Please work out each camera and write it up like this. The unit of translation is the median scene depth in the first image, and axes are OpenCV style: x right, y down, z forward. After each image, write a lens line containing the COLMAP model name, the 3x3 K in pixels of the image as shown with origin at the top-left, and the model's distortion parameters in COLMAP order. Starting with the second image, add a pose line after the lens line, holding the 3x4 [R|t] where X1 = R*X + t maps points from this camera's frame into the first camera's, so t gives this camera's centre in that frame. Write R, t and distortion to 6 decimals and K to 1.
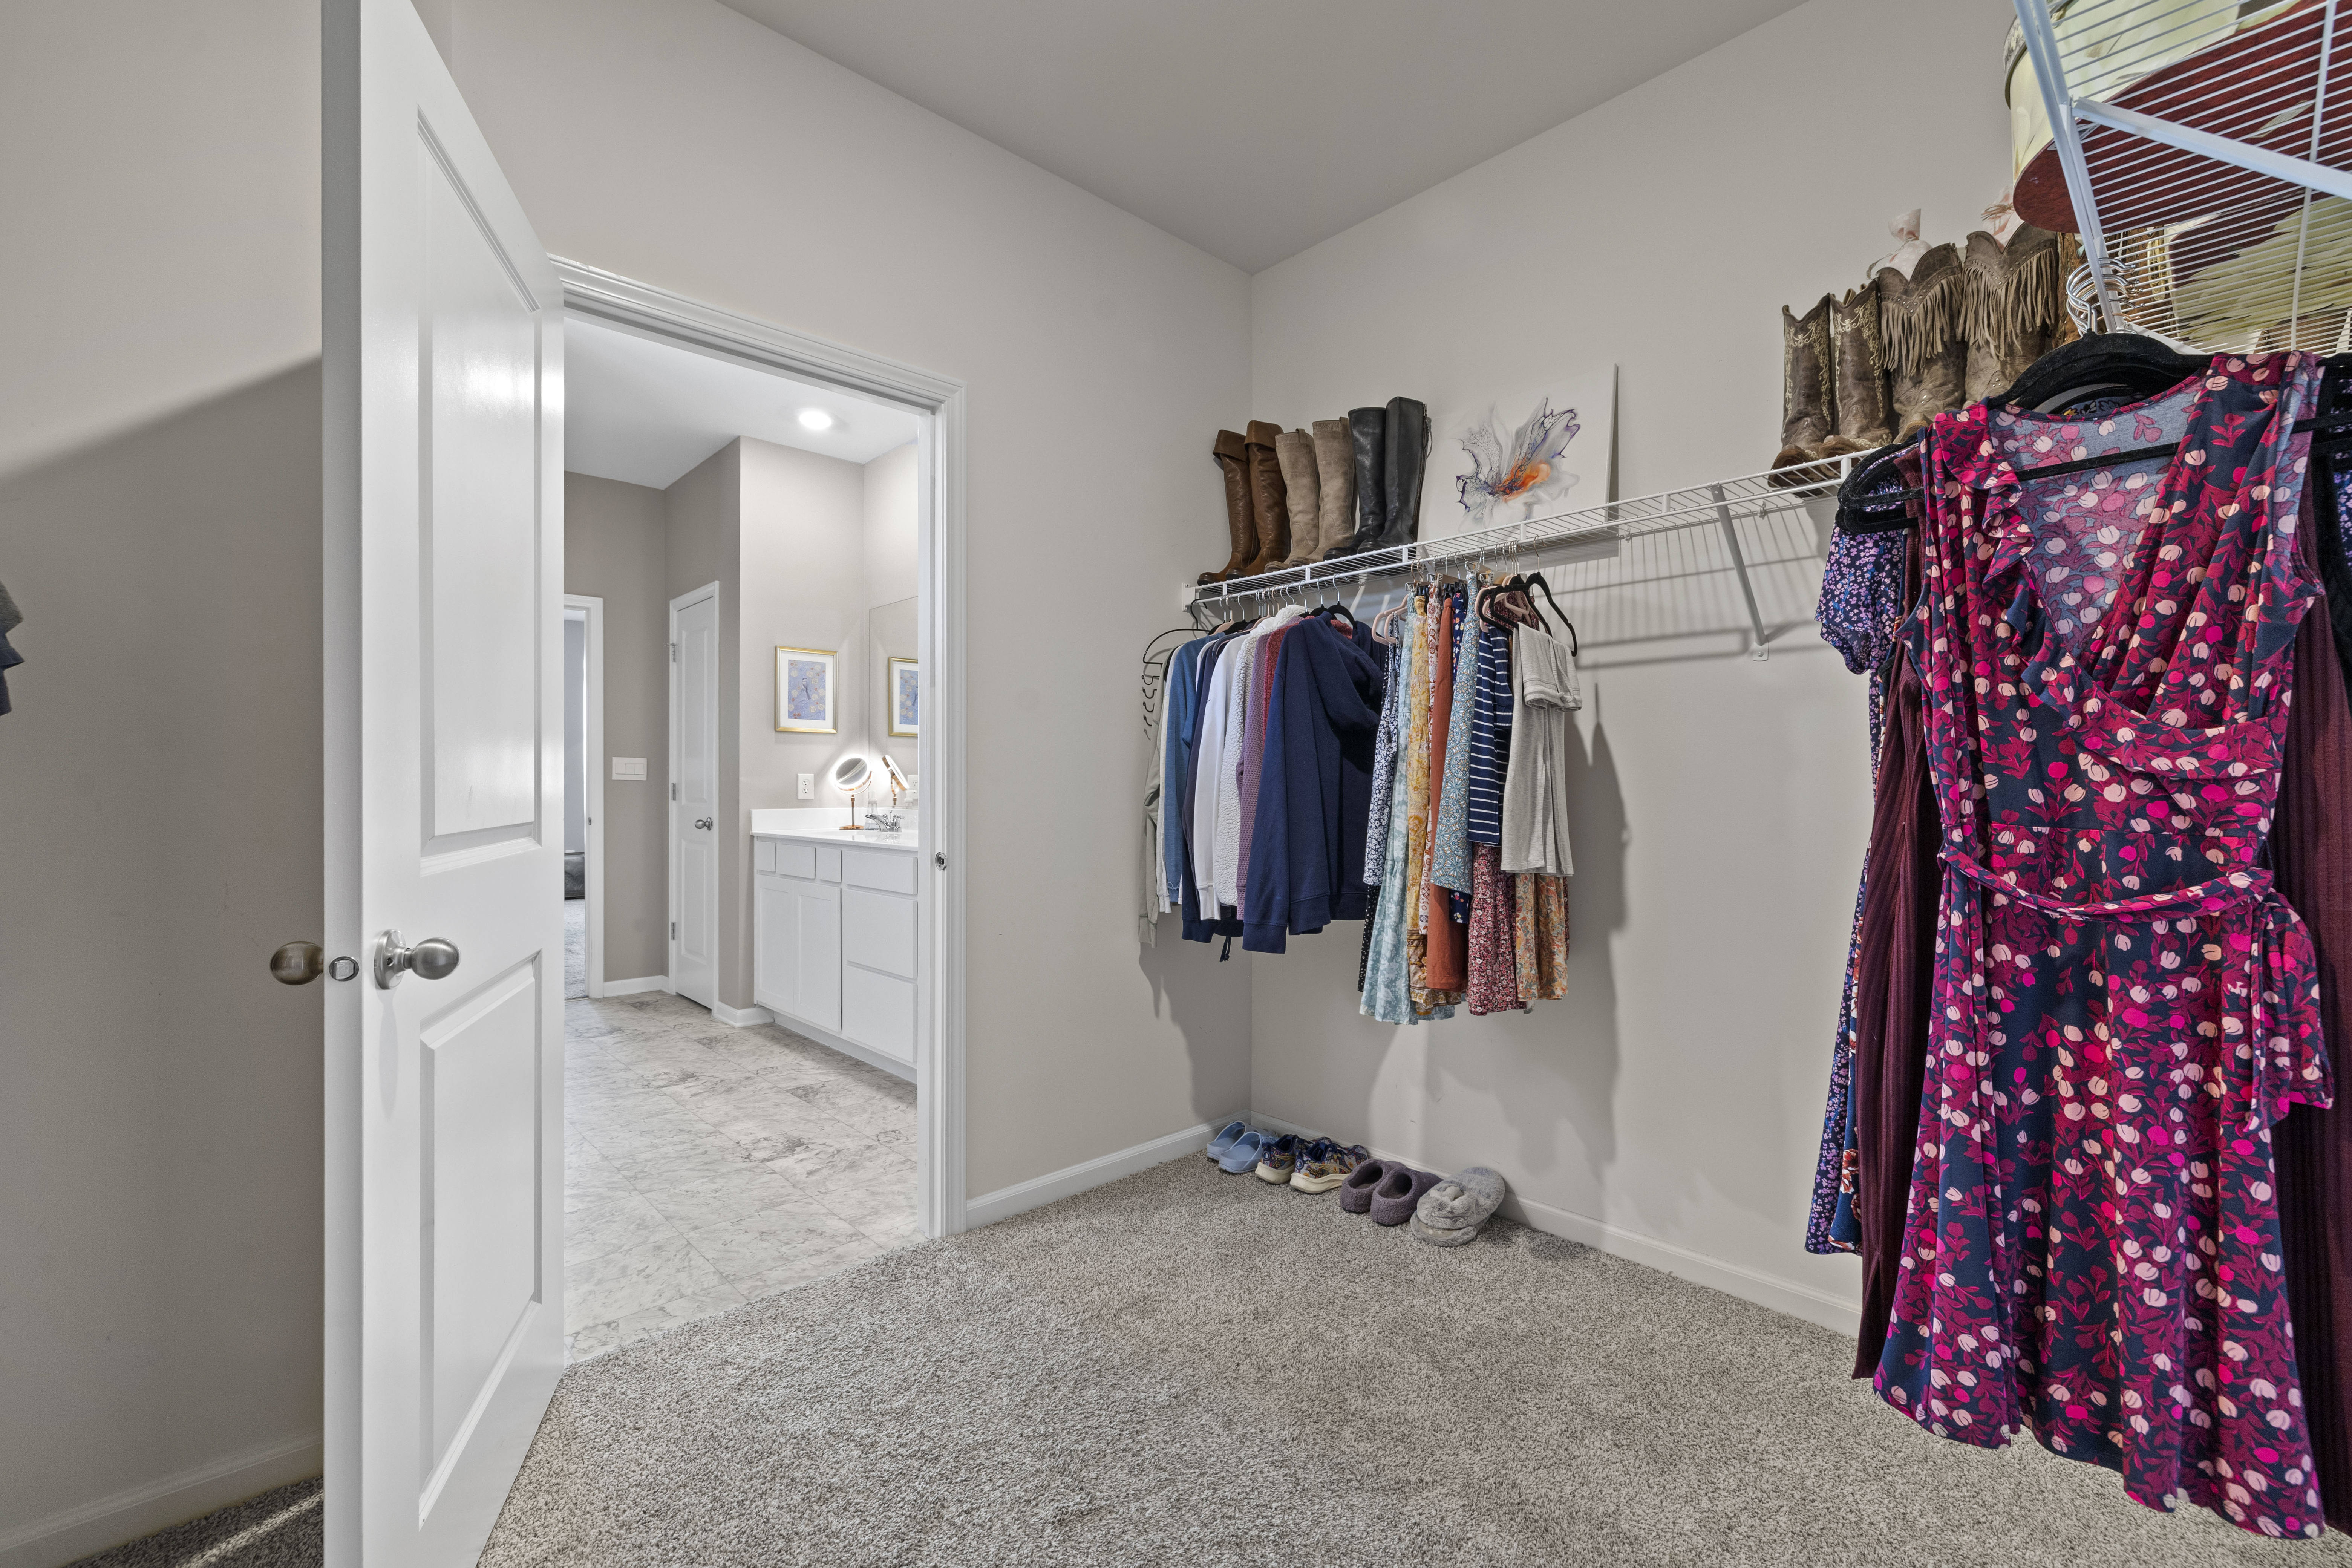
lens RADIAL K [[1008.4, 0, 1176.0], [0, 1008.4, 791.7], [0, 0, 1]] dist [0.001178, 0.000417]
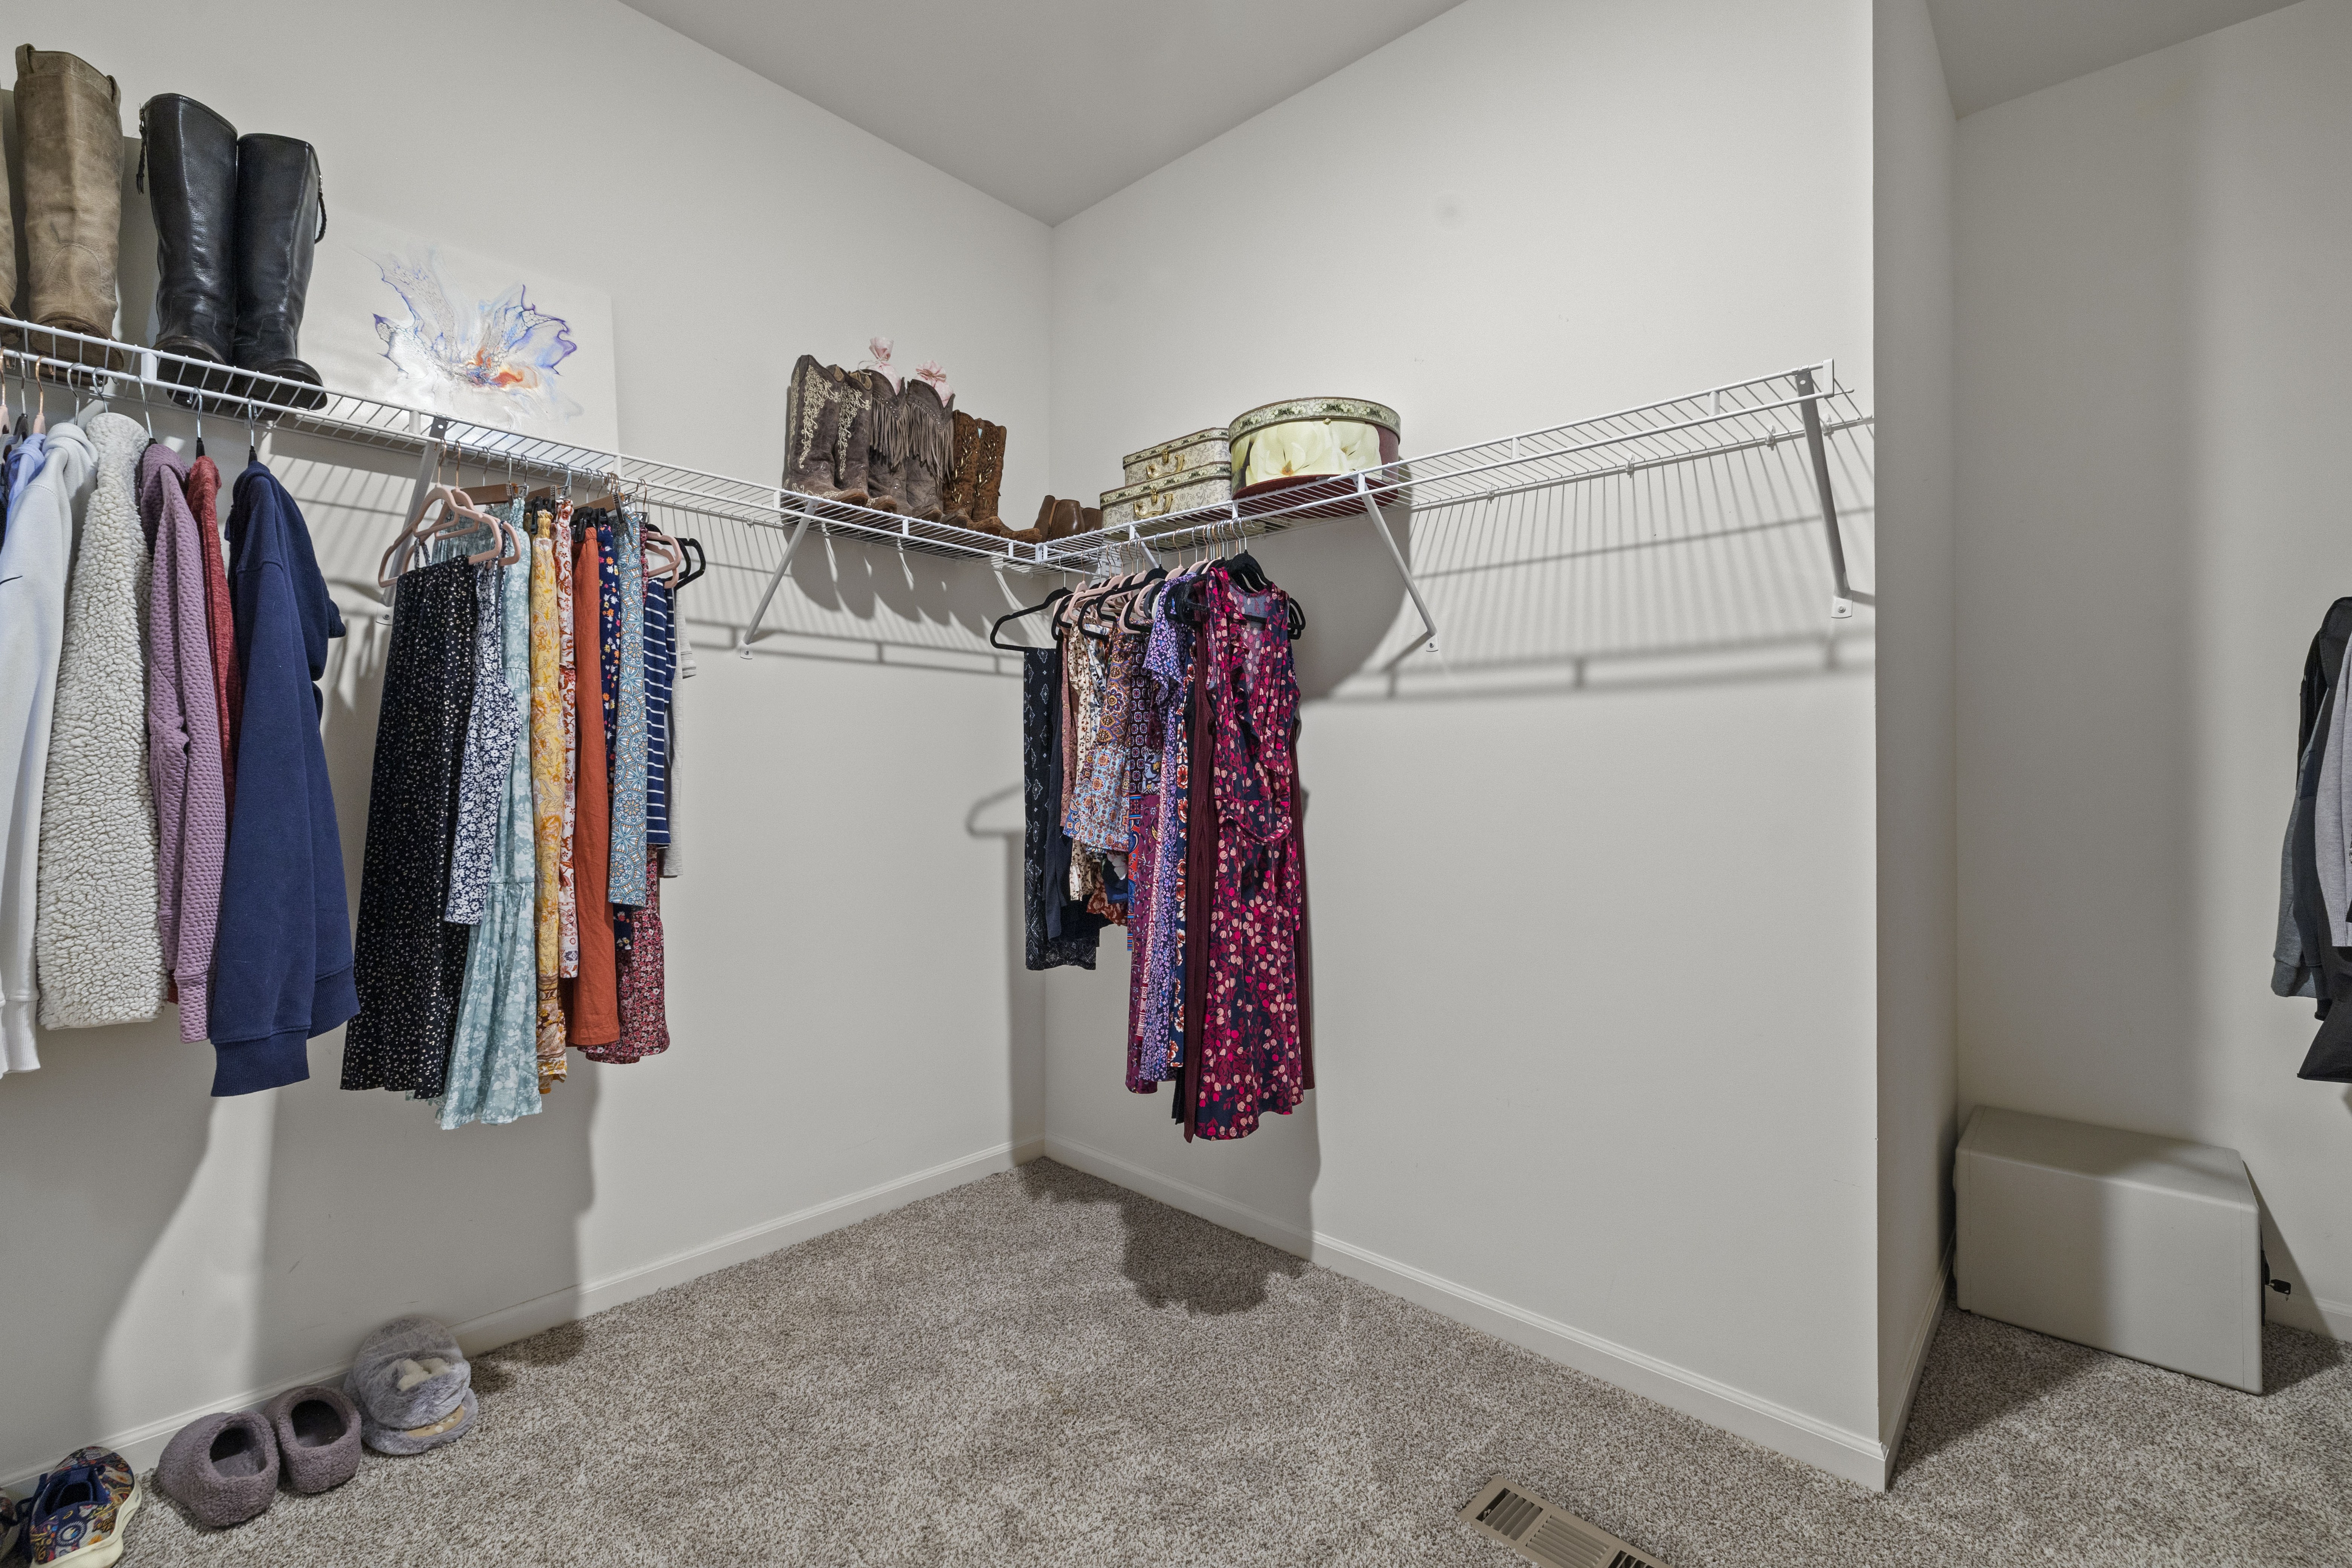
lens RADIAL K [[1008.4, 0, 1178.4], [0, 1008.4, 770.1], [0, 0, 1]] dist [0.001178, 0.000417]
pose [[-0.068629, 0.005716, 0.997626, -0.711369], [-0.001123, 0.999983, -0.005807, -0.007332], [-0.997642, -0.001519, -0.068622, 0.842631]]
